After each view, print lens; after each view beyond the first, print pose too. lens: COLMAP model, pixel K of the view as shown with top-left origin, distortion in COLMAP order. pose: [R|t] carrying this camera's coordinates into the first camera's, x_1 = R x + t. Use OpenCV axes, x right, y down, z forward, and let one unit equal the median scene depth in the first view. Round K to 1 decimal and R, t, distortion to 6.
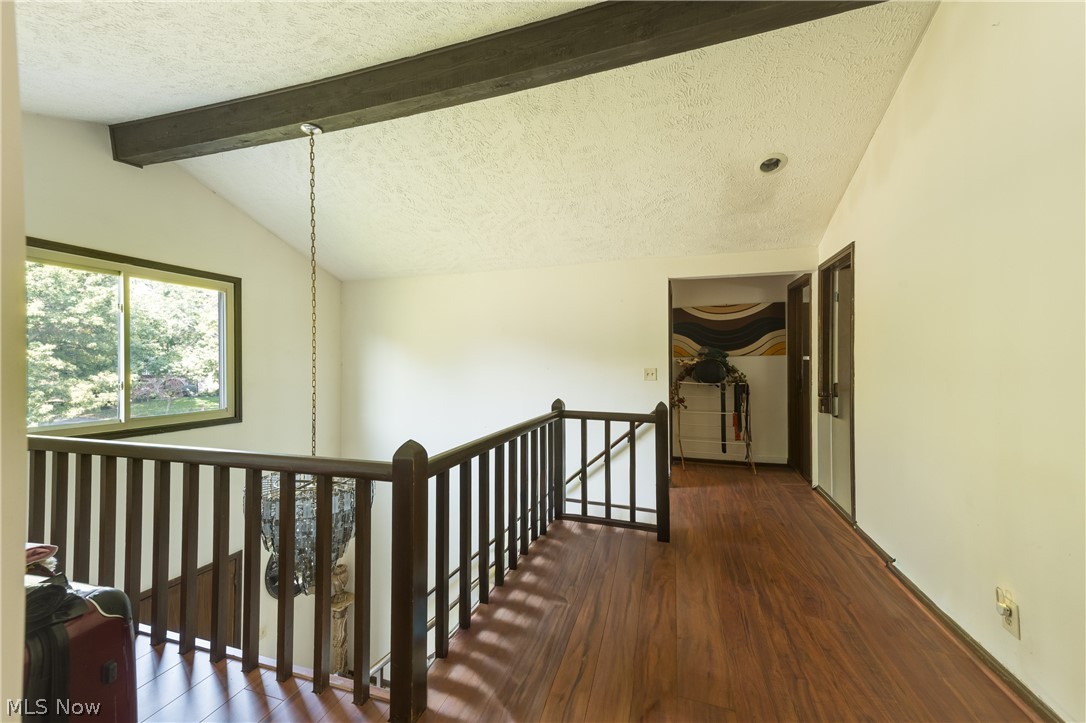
lens RADIAL K [[421.6, 0, 541.8], [0, 421.6, 365.3], [0, 0, 1]] dist [0.023812, -0.000909]
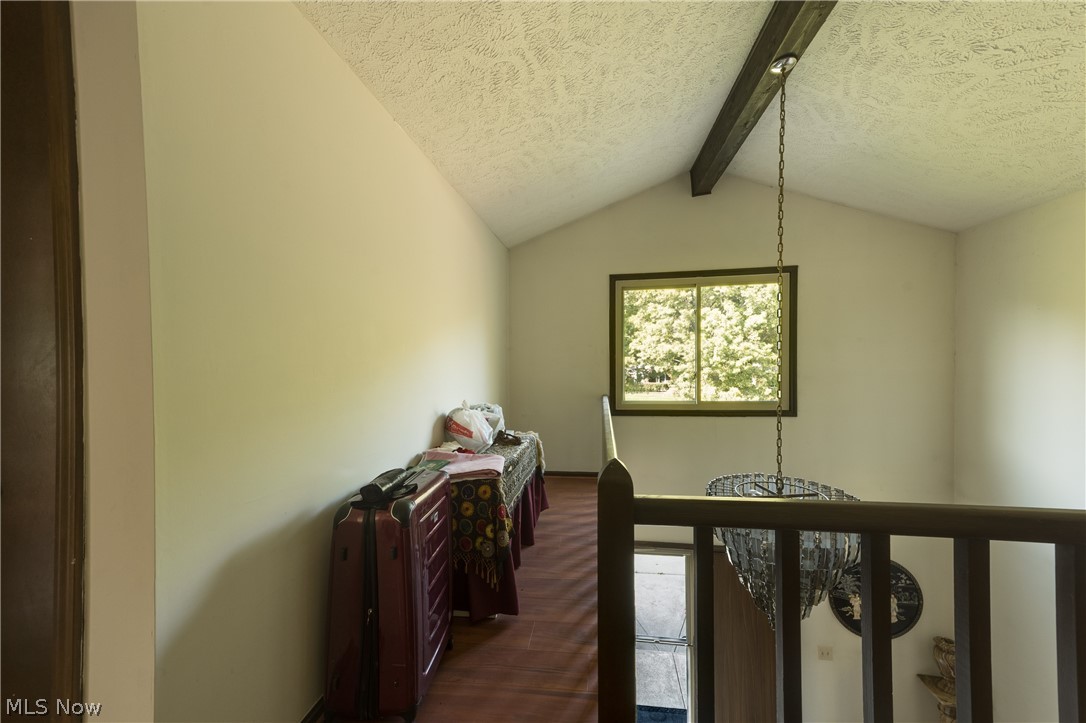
lens RADIAL K [[421.6, 0, 551.7], [0, 421.6, 366.6], [0, 0, 1]] dist [0.023812, -0.000909]
pose [[0.179500, 0.003622, -0.983751, 0.133561], [0.016780, 0.999836, 0.006743, 0.005370], [0.983615, -0.017717, 0.179410, 0.295681]]
